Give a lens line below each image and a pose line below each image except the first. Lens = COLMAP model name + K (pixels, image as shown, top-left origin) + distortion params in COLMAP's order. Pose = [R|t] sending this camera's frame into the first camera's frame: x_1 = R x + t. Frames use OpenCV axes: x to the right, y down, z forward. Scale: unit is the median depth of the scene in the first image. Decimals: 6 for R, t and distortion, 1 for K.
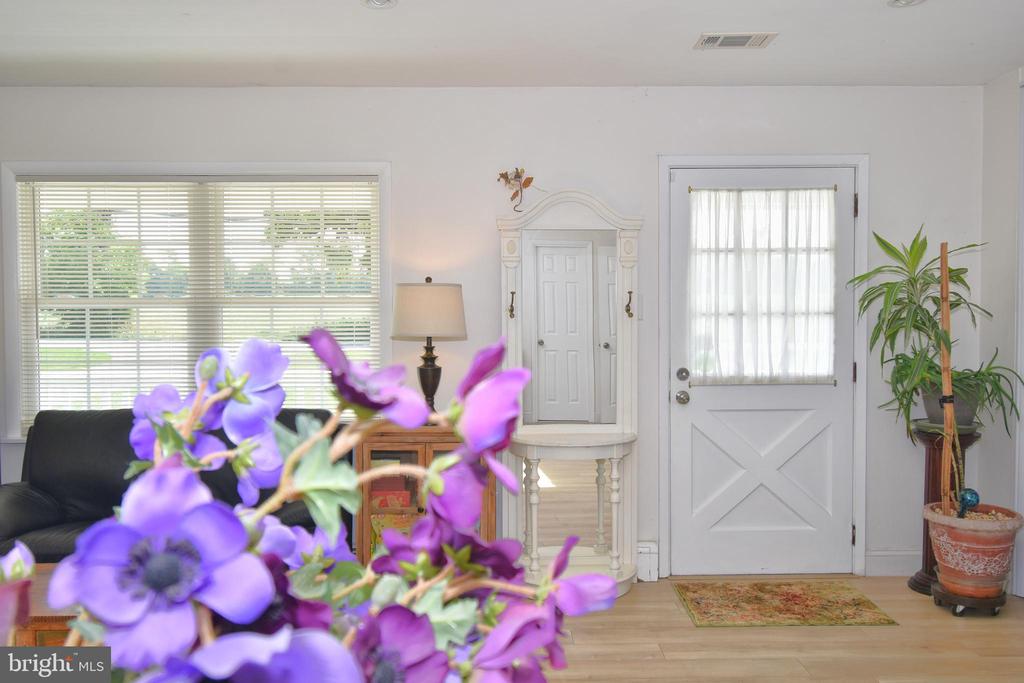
lens RADIAL K [[838.1, 0, 512.0], [0, 838.1, 341.5], [0, 0, 1]] dist [0.002036, -0.004441]
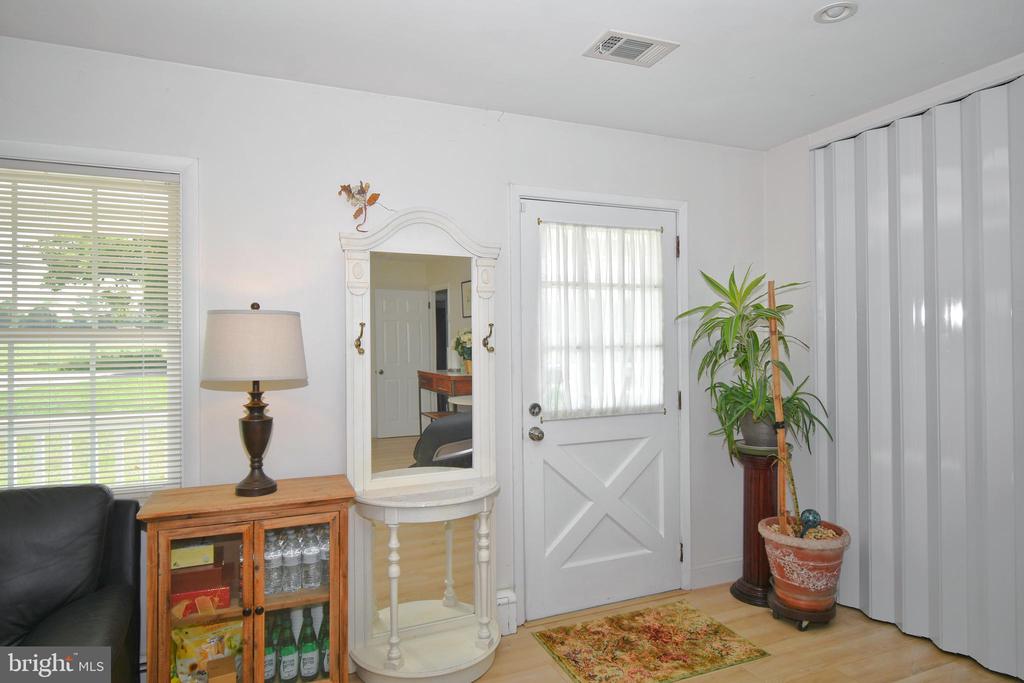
lens RADIAL K [[594.8, 0, 512.0], [0, 594.8, 341.5], [0, 0, 1]] dist [0.000754, -0.000574]
pose [[0.928758, -0.003128, 0.370673, -0.077872], [0.018197, 0.999144, -0.037162, -0.015137], [-0.370239, 0.041259, 0.928020, 0.373971]]
